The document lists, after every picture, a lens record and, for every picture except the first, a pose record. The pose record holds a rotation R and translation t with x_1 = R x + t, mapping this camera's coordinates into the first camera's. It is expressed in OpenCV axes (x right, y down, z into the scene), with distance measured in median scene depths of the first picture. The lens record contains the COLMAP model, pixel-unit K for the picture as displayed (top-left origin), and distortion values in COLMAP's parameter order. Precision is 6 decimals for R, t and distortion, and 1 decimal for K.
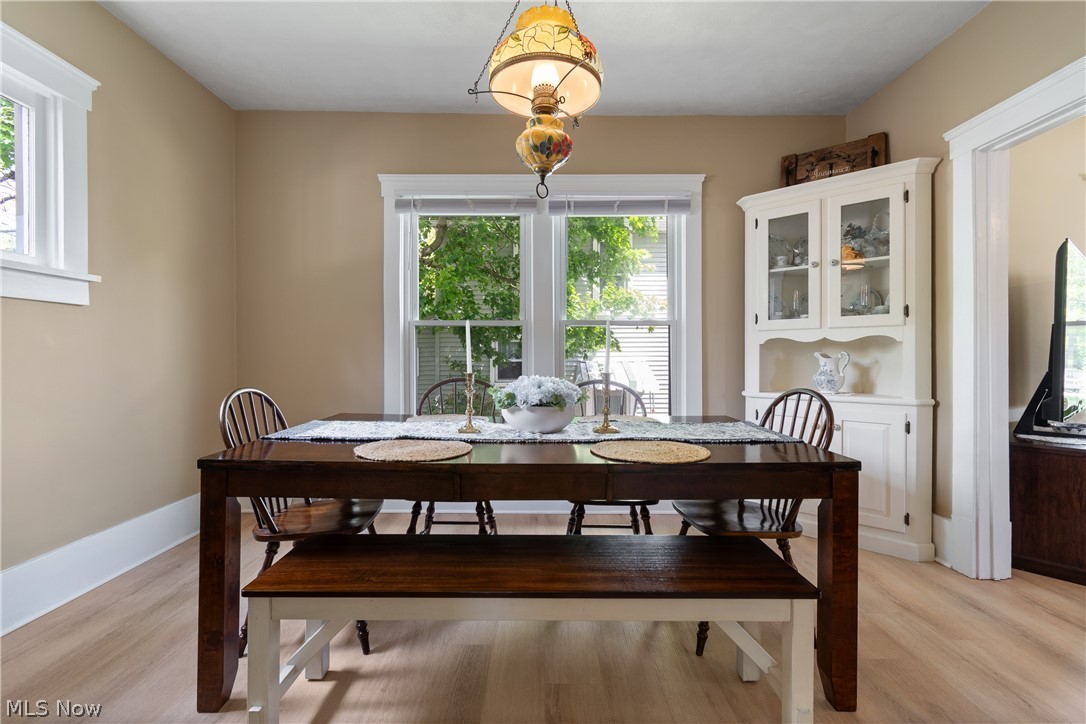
lens RADIAL K [[490.1, 0, 538.0], [0, 490.1, 362.2], [0, 0, 1]] dist [-0.002238, -0.000262]
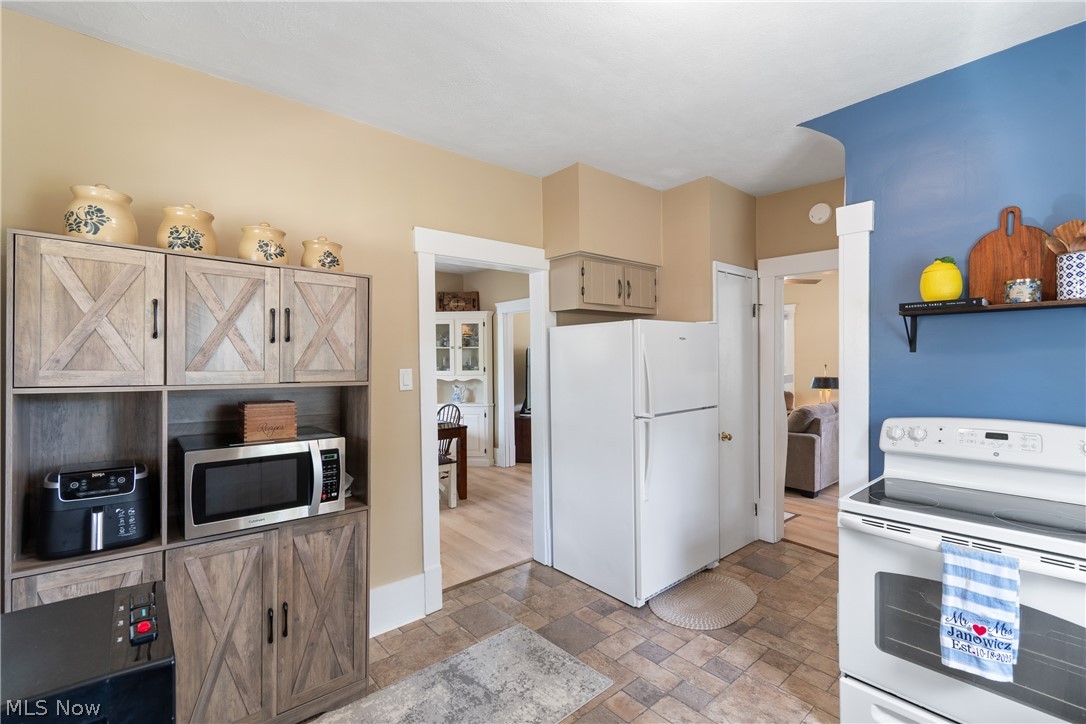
lens RADIAL K [[490.1, 0, 538.0], [0, 490.1, 362.2], [0, 0, 1]] dist [-0.002238, -0.000262]
pose [[0.762628, -0.006975, 0.646800, -0.684965], [0.010045, 0.999949, -0.001060, -0.136745], [-0.646760, 0.007305, 0.762659, -1.128164]]
